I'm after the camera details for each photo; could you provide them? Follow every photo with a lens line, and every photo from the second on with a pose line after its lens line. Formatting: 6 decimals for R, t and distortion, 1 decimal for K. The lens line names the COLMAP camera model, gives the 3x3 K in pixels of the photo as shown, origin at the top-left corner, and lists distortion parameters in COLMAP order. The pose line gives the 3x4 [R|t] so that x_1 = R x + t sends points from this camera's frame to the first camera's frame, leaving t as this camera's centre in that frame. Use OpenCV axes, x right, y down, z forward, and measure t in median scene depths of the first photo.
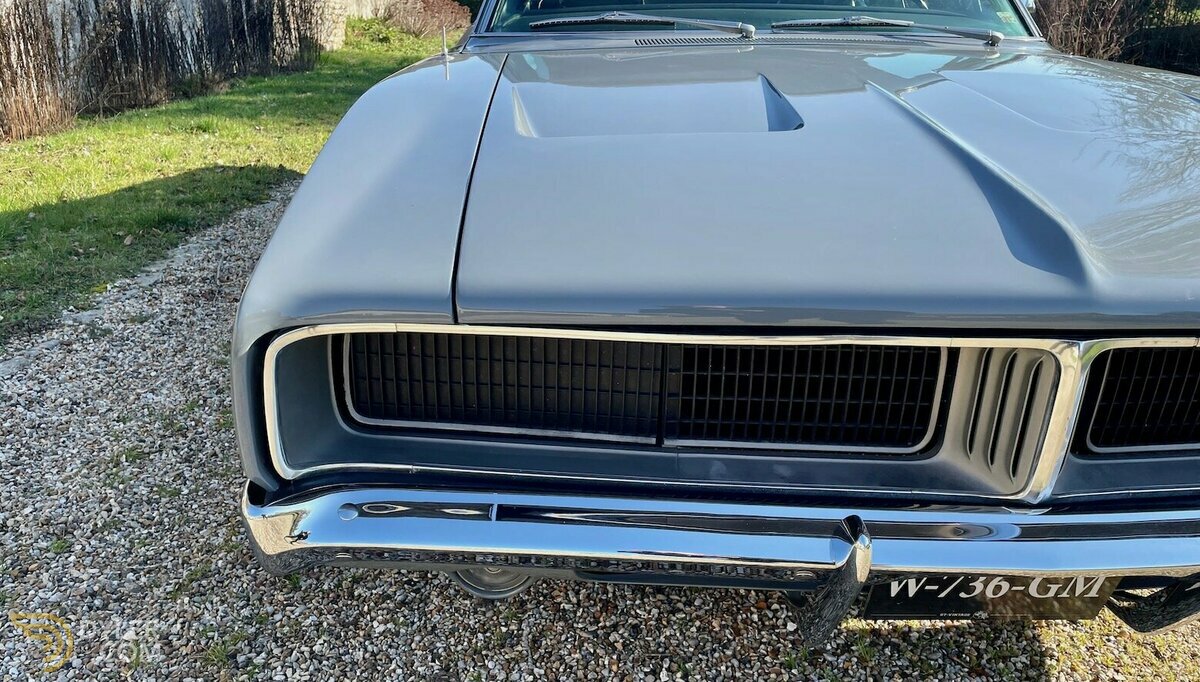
lens RADIAL K [[945.2, 0, 600.0], [0, 945.2, 341.0], [0, 0, 1]] dist [0.085906, -0.102941]
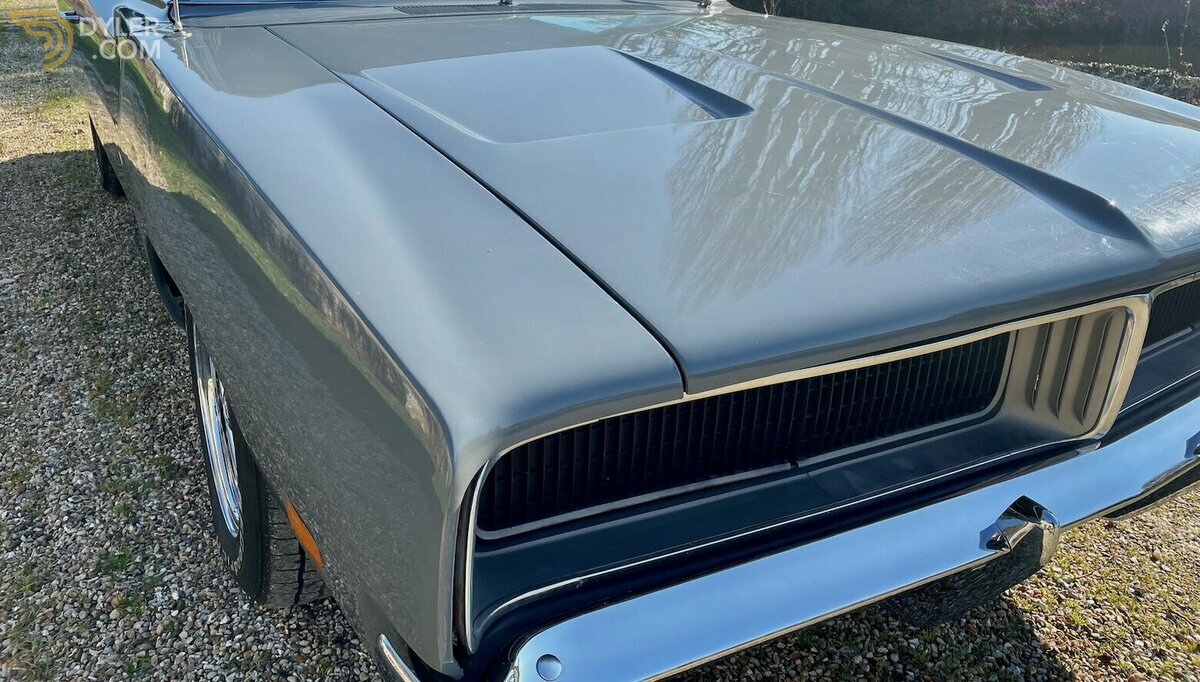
lens RADIAL K [[945.2, 0, 600.0], [0, 945.2, 341.0], [0, 0, 1]] dist [0.085906, -0.102941]
pose [[0.852059, -0.191487, 0.487164, -0.575548], [0.184348, 0.980833, 0.063102, -0.119835], [-0.489909, 0.036041, 0.871028, 0.264704]]
